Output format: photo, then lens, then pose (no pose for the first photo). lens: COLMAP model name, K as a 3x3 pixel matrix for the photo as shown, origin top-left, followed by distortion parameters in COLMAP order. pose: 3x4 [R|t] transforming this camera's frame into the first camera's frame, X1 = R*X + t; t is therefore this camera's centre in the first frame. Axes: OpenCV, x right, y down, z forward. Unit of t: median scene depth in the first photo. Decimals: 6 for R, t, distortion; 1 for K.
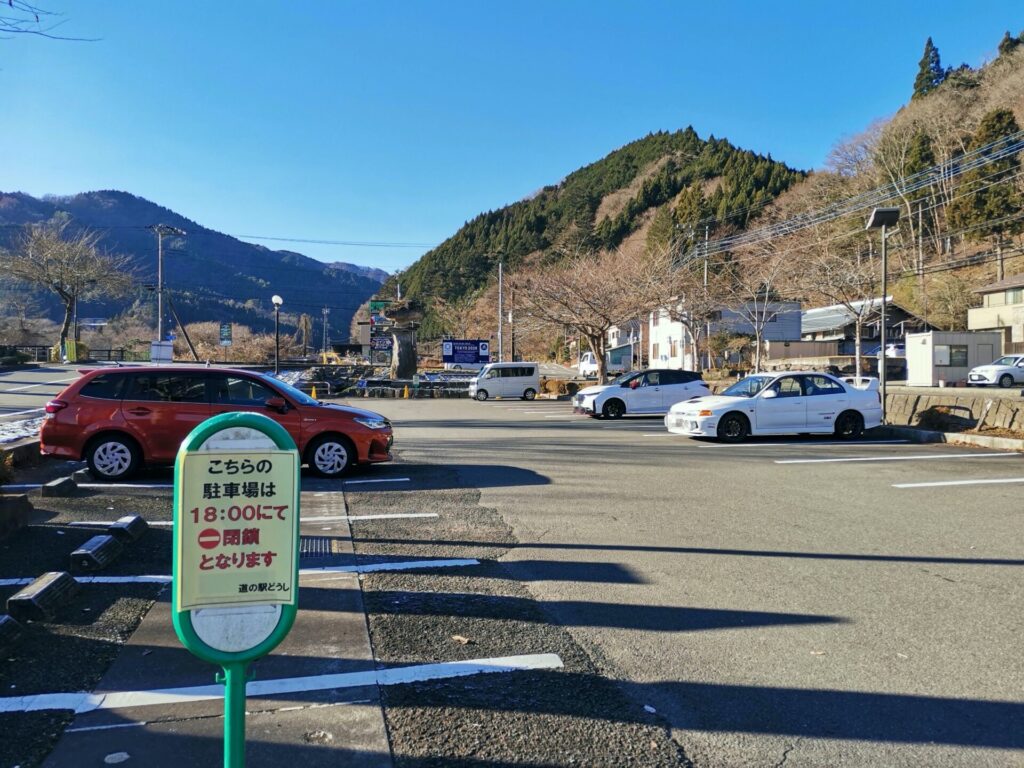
lens RADIAL K [[777.8, 0, 505.8], [0, 777.8, 378.9], [0, 0, 1]] dist [0.092296, -0.081358]
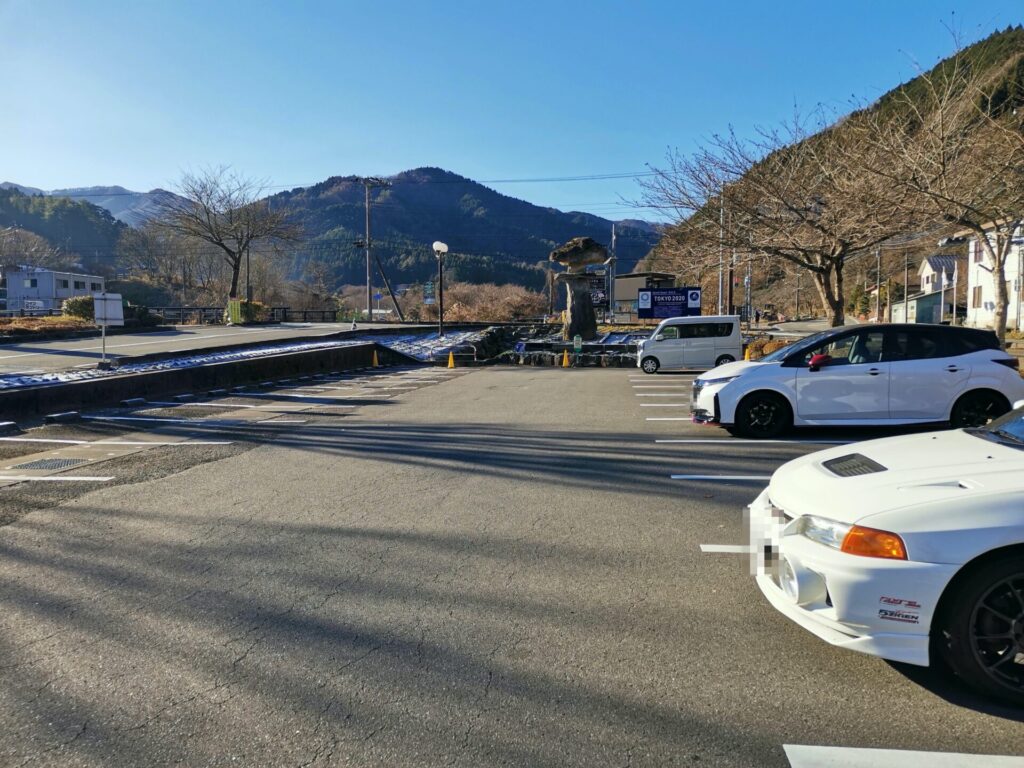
lens RADIAL K [[777.8, 0, 505.8], [0, 777.8, 378.9], [0, 0, 1]] dist [0.092296, -0.081358]
pose [[0.934191, 0.011514, -0.356588, 0.077128], [0.007941, 0.998560, 0.053046, -0.003512], [0.356686, -0.052387, 0.932754, 0.250187]]
